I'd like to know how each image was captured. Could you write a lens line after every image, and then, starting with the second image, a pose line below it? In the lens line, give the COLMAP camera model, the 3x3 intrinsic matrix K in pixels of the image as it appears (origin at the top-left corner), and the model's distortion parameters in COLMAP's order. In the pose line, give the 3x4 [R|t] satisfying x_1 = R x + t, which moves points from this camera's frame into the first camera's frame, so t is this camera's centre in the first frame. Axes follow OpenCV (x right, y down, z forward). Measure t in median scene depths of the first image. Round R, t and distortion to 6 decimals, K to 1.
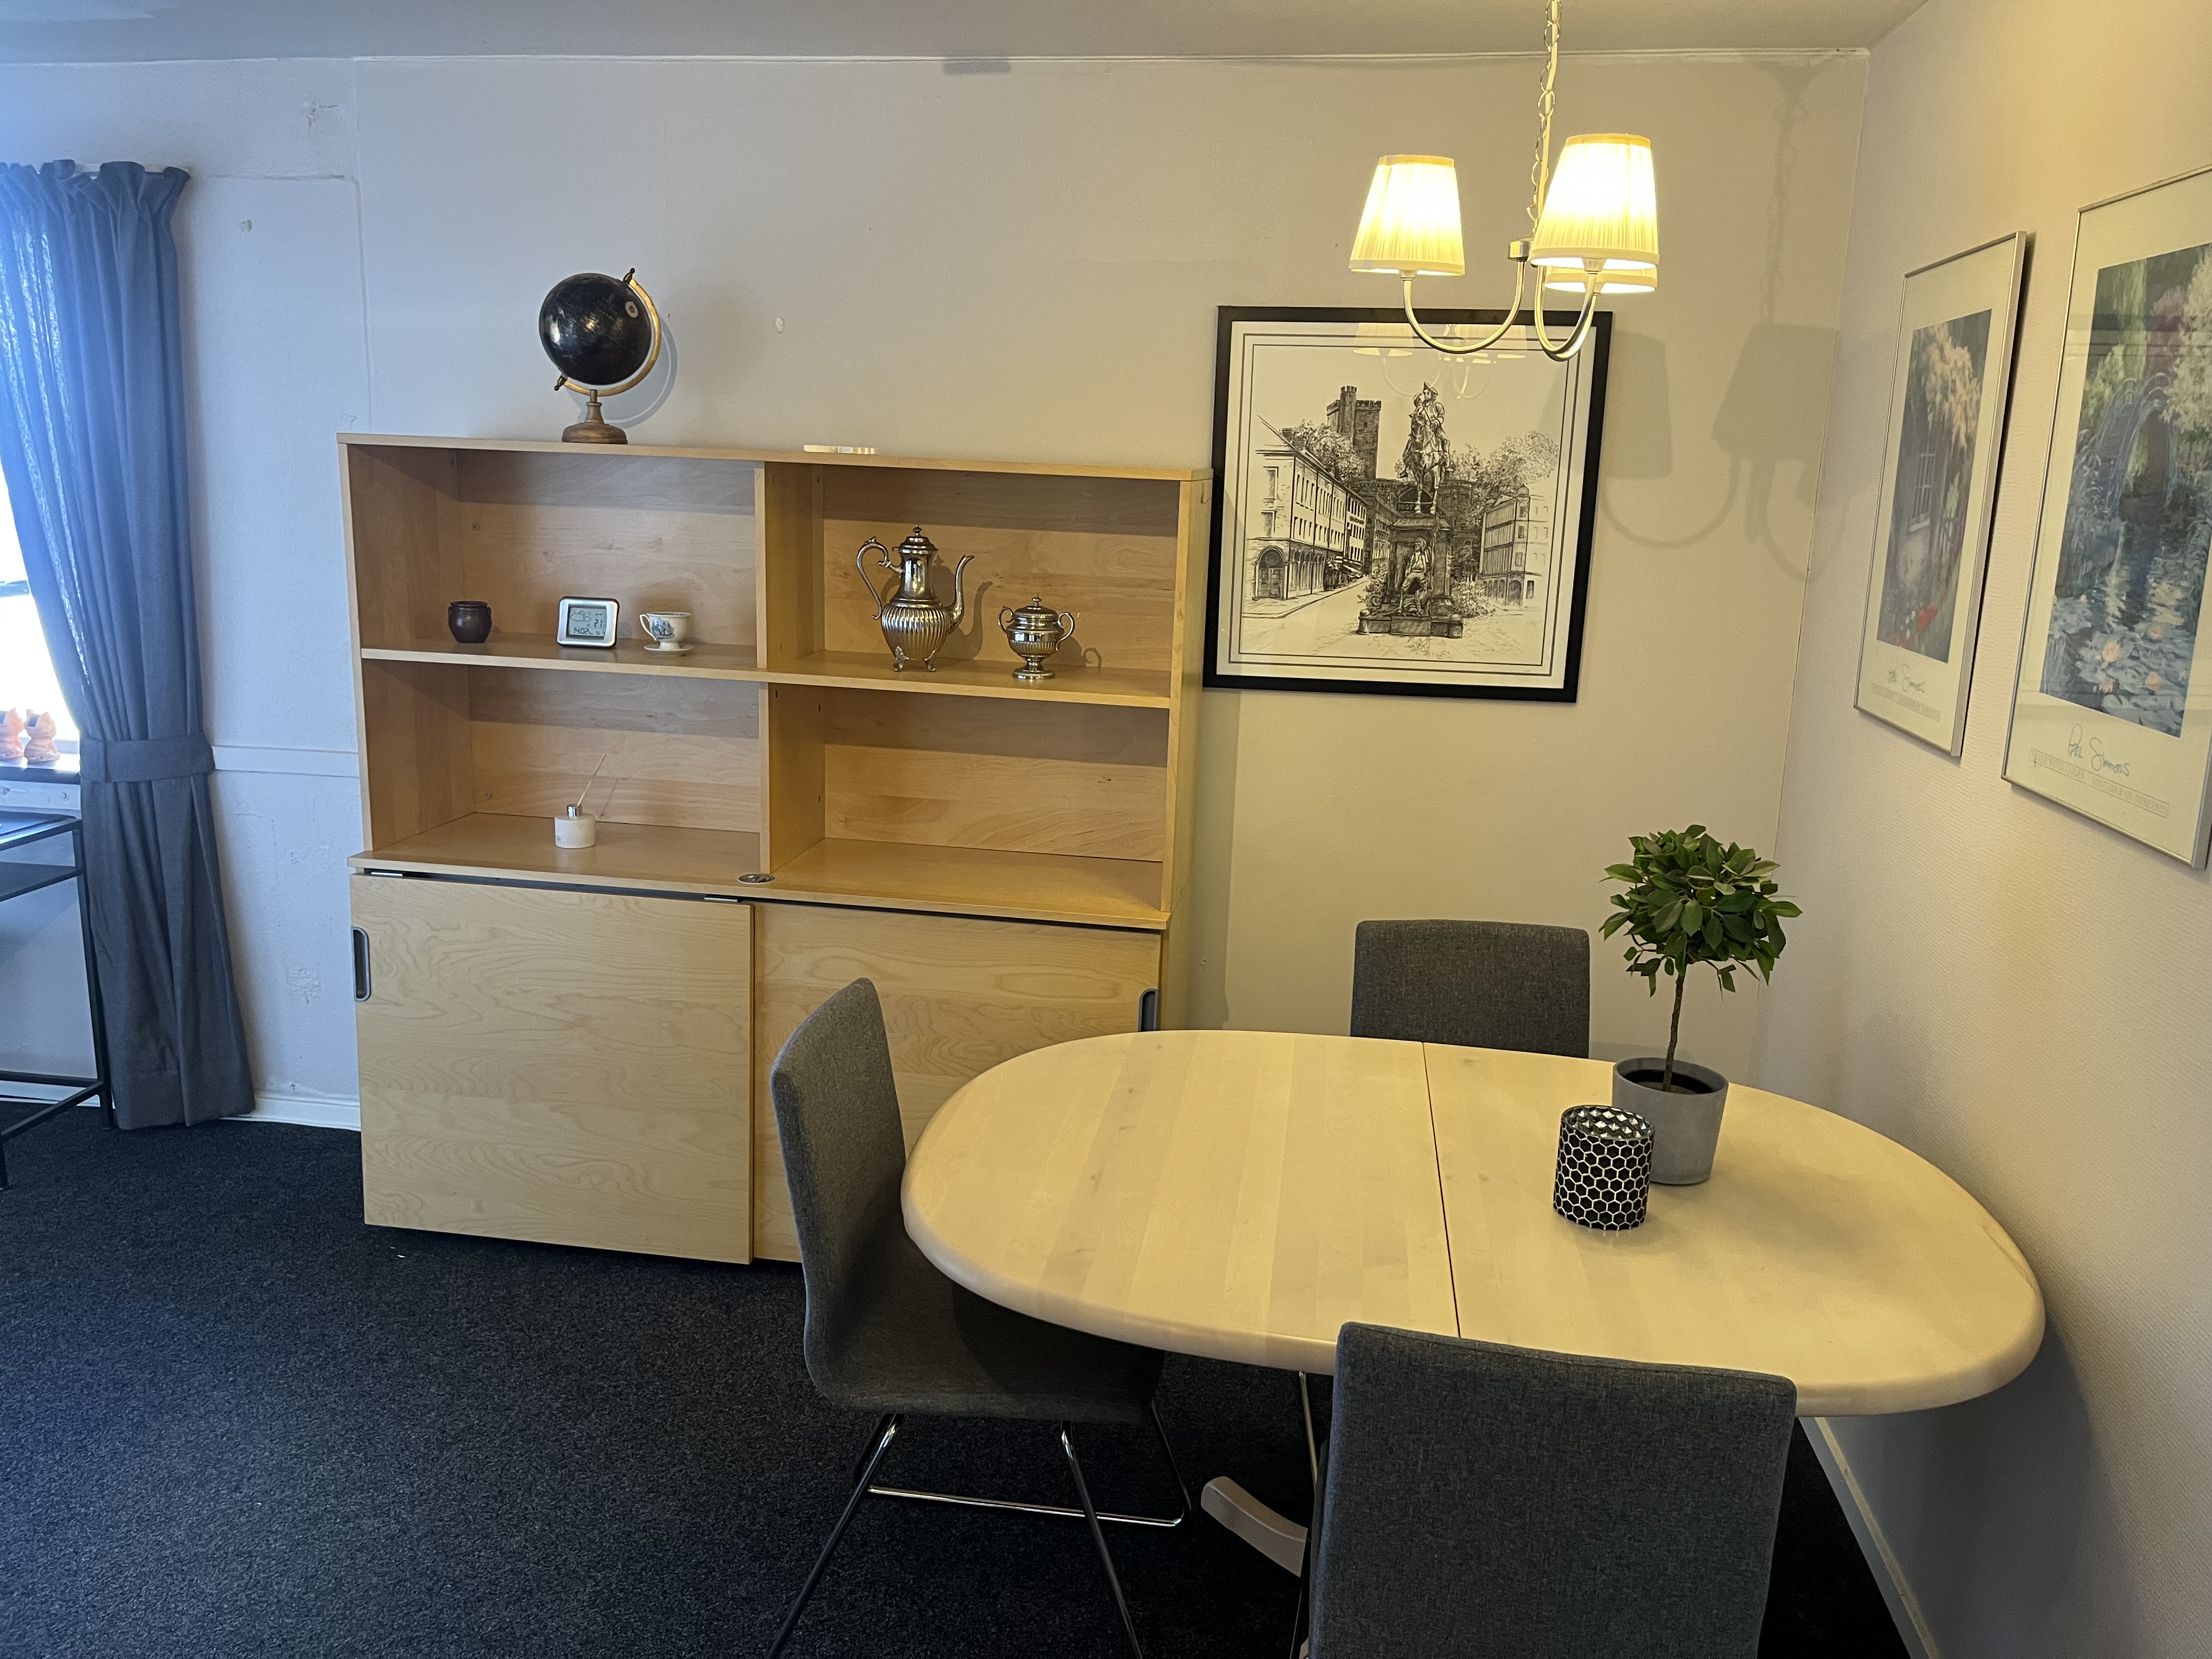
lens RADIAL K [[1666.0, 0, 1113.5], [0, 1666.0, 825.7], [0, 0, 1]] dist [0.054847, -0.081166]
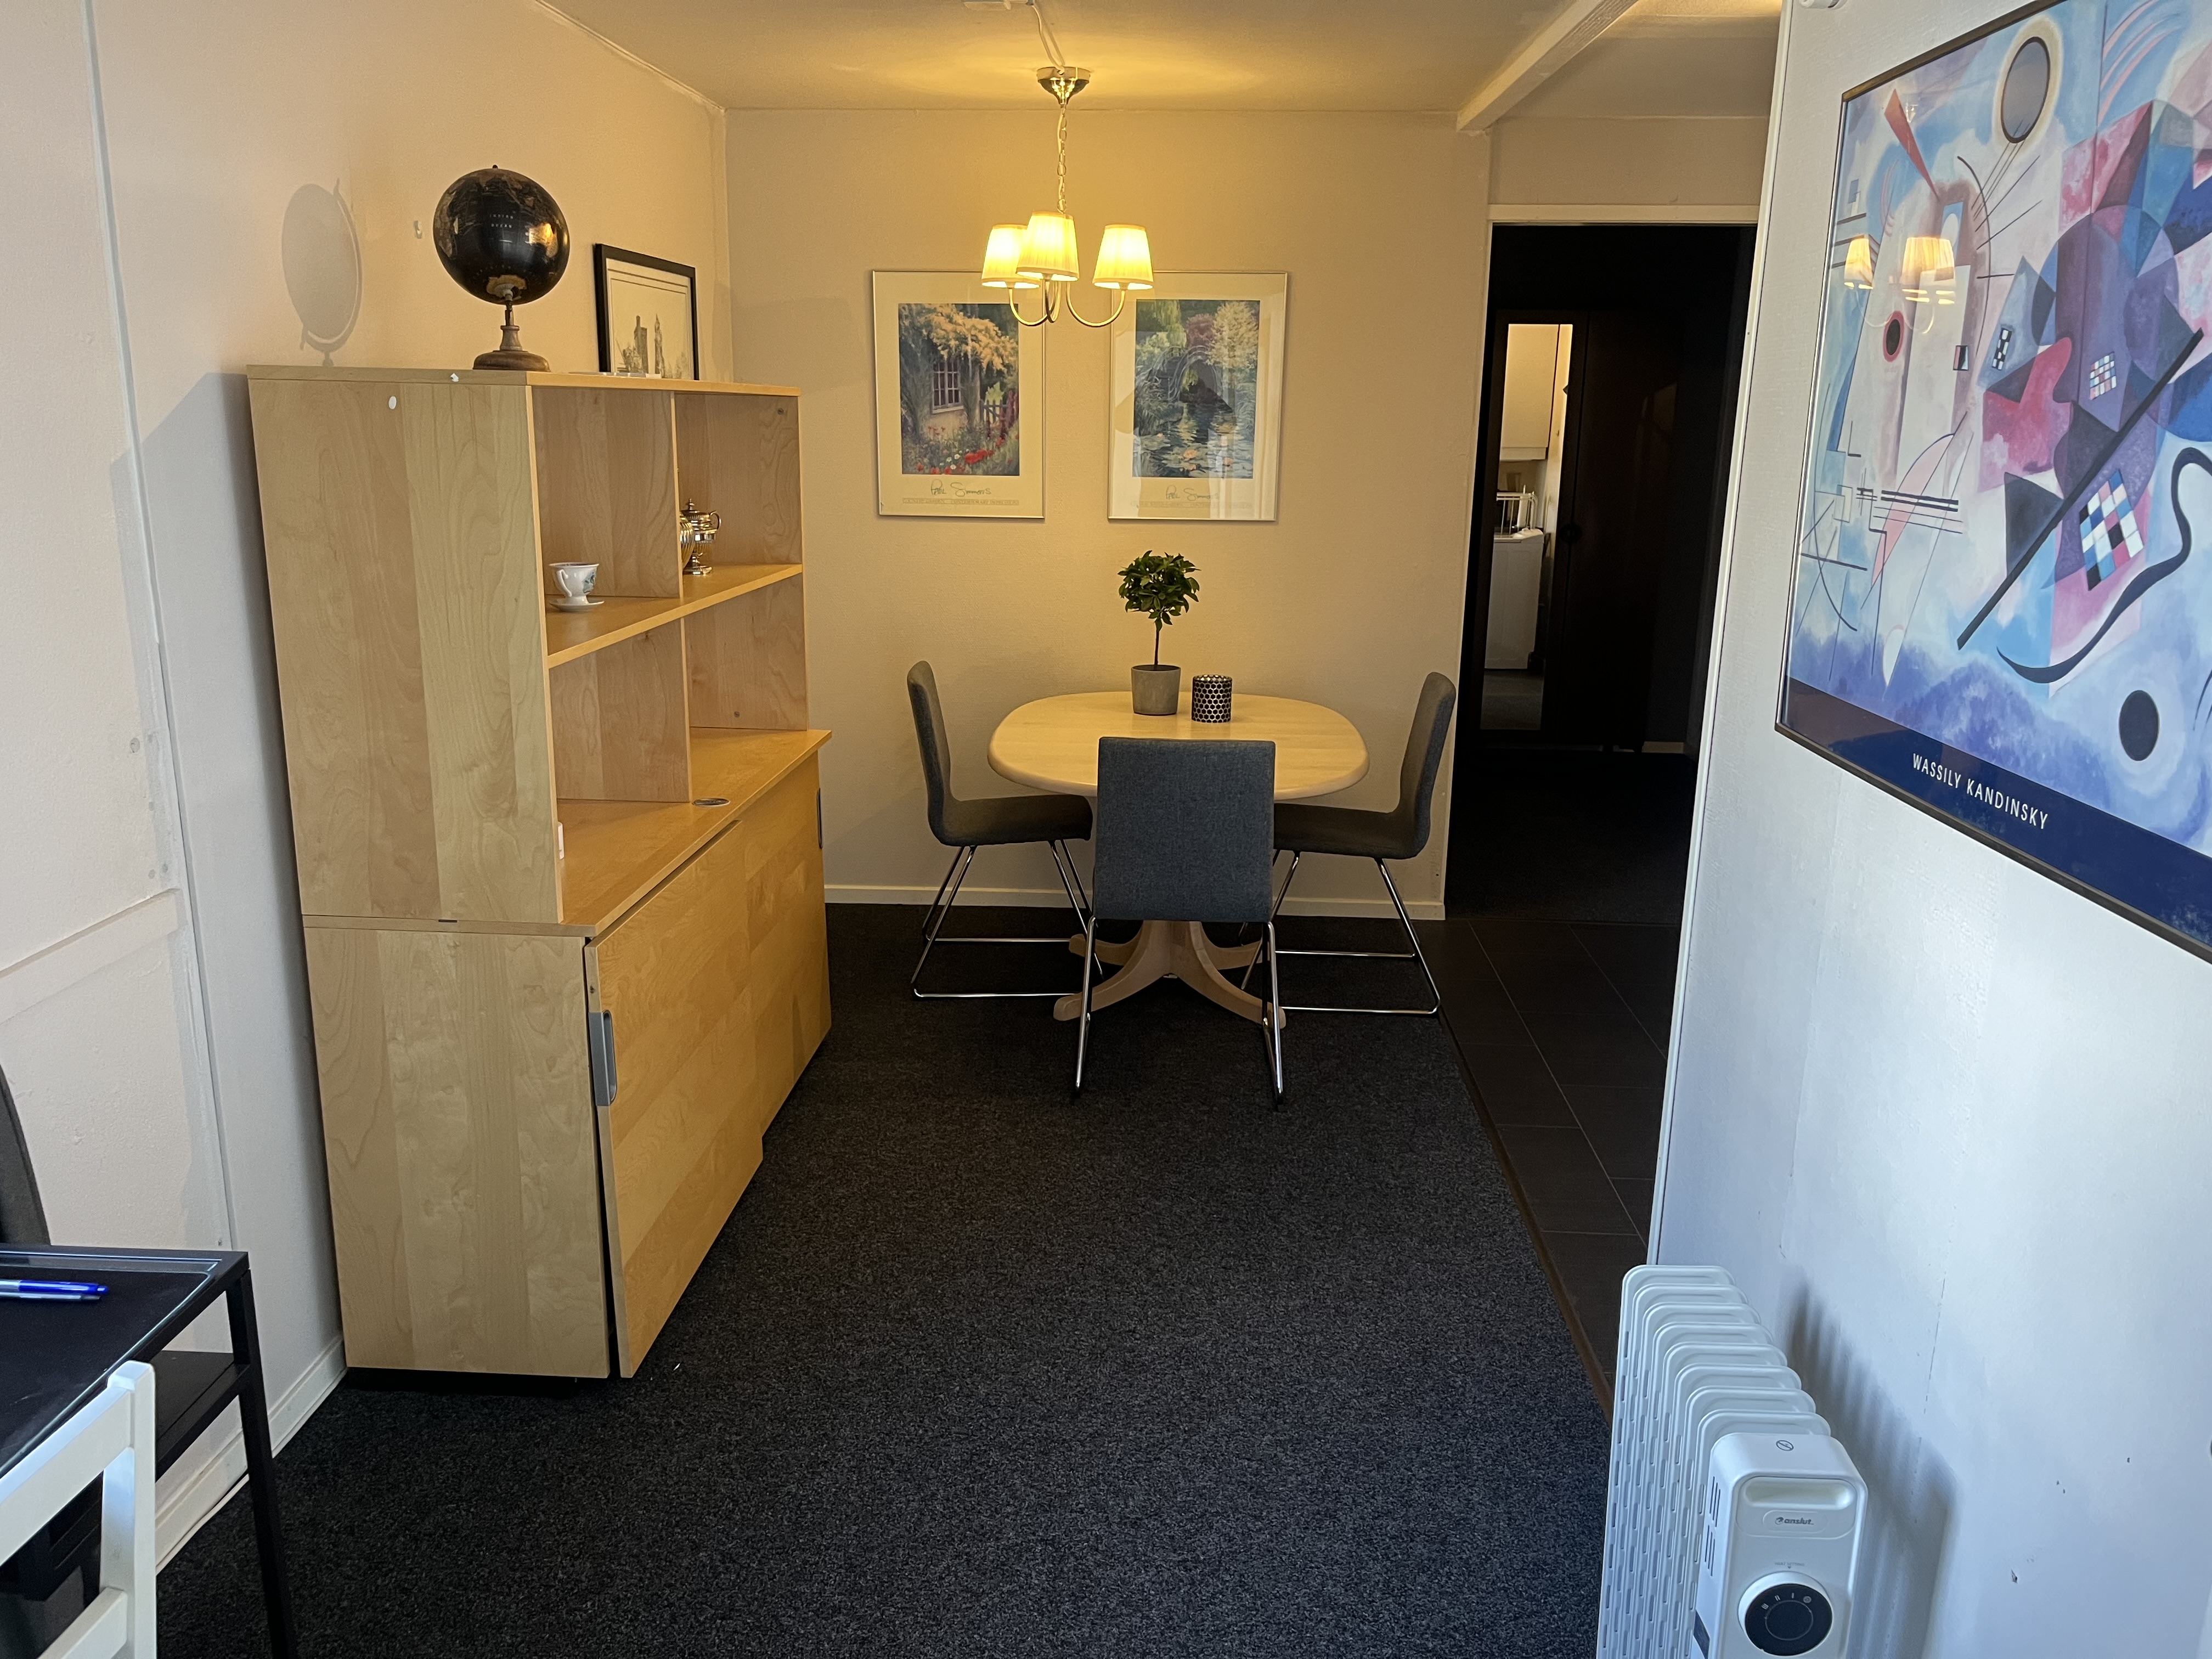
lens RADIAL K [[1666.0, 0, 1109.5], [0, 1666.0, 829.0], [0, 0, 1]] dist [0.054847, -0.081166]
pose [[-0.093009, -0.277930, 0.956088, -1.341321], [0.197982, 0.935913, 0.291325, -0.222758], [-0.975783, 0.216385, -0.032023, 0.875497]]
